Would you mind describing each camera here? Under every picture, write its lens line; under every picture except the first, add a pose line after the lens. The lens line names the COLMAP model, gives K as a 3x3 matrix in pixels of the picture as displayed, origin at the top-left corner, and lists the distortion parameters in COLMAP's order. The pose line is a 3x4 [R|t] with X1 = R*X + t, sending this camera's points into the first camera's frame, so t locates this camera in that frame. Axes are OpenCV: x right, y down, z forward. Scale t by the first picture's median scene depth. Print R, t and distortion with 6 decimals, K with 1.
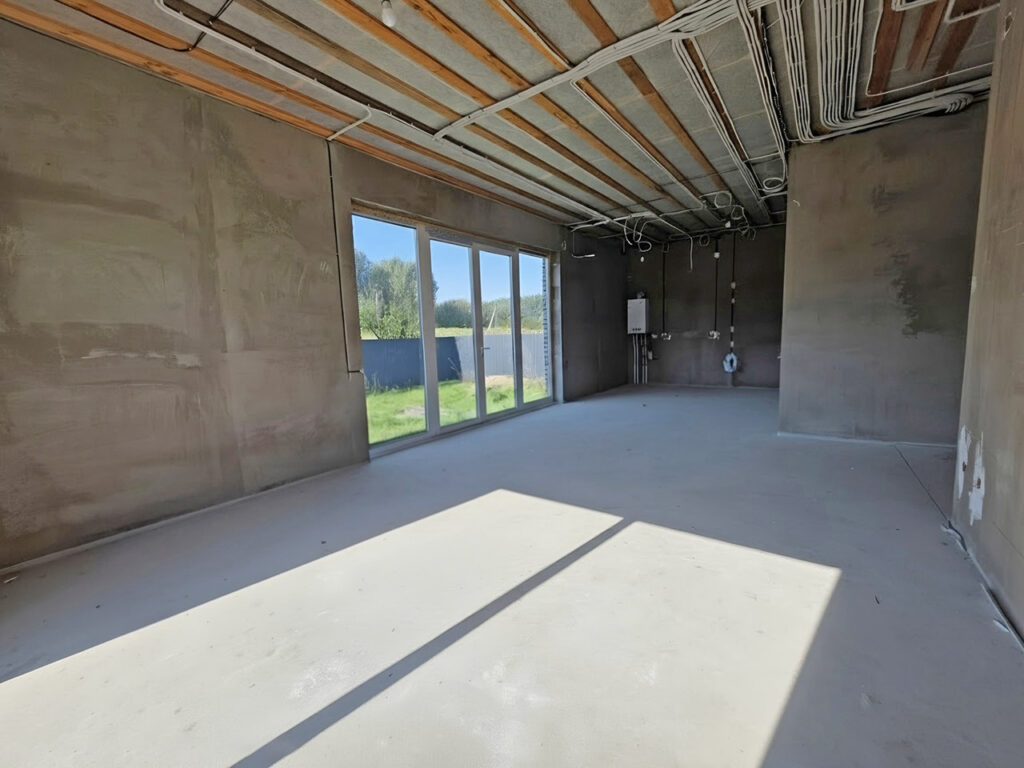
lens RADIAL K [[413.6, 0, 514.4], [0, 413.6, 387.1], [0, 0, 1]] dist [0.000335, 0.001440]
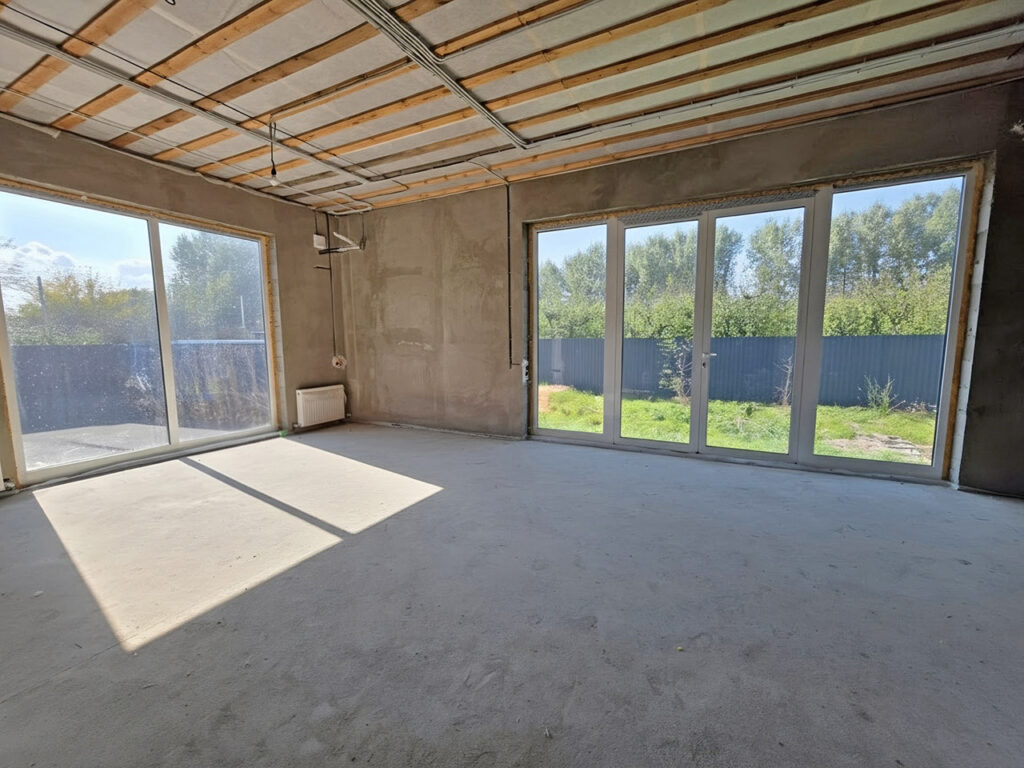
lens RADIAL K [[413.6, 0, 520.9], [0, 413.6, 379.4], [0, 0, 1]] dist [0.000335, 0.001440]
pose [[0.180603, 0.130565, -0.974851, 1.032108], [-0.118663, 0.986803, 0.110182, -0.161929], [0.976372, 0.095779, 0.193713, 0.970118]]
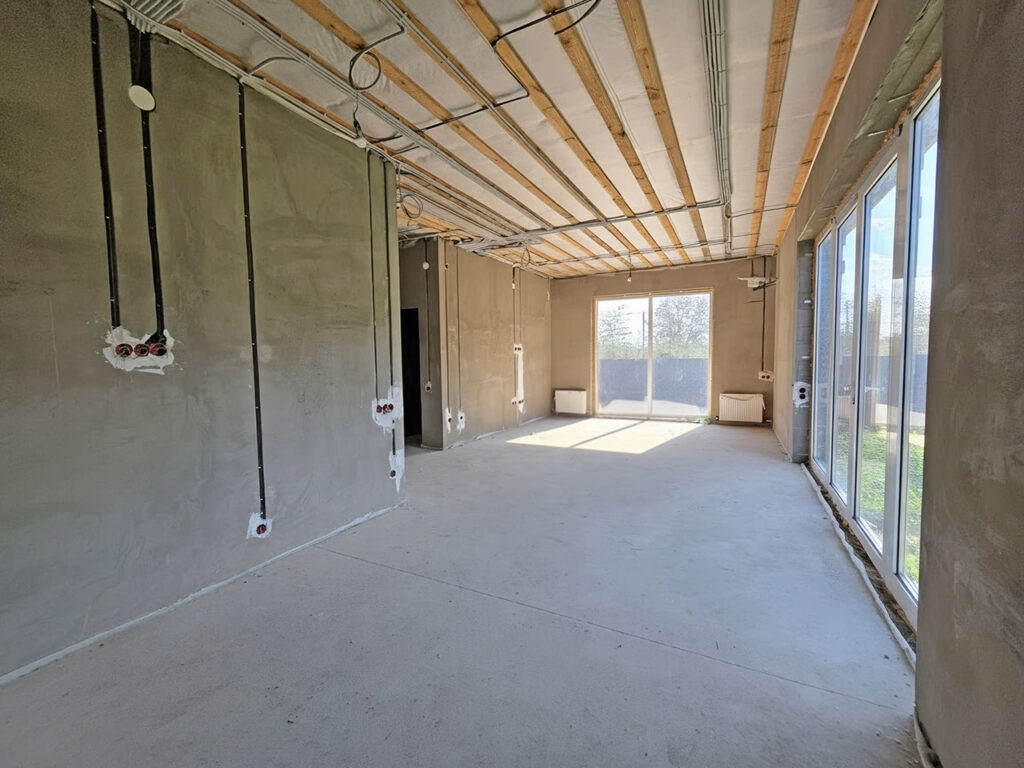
lens RADIAL K [[413.6, 0, 519.3], [0, 413.6, 380.9], [0, 0, 1]] dist [0.000335, 0.001440]
pose [[-0.984866, 0.047843, -0.166583, 0.737430], [0.016495, 0.982656, 0.184701, -0.354289], [0.172531, 0.179158, -0.968574, 2.527917]]
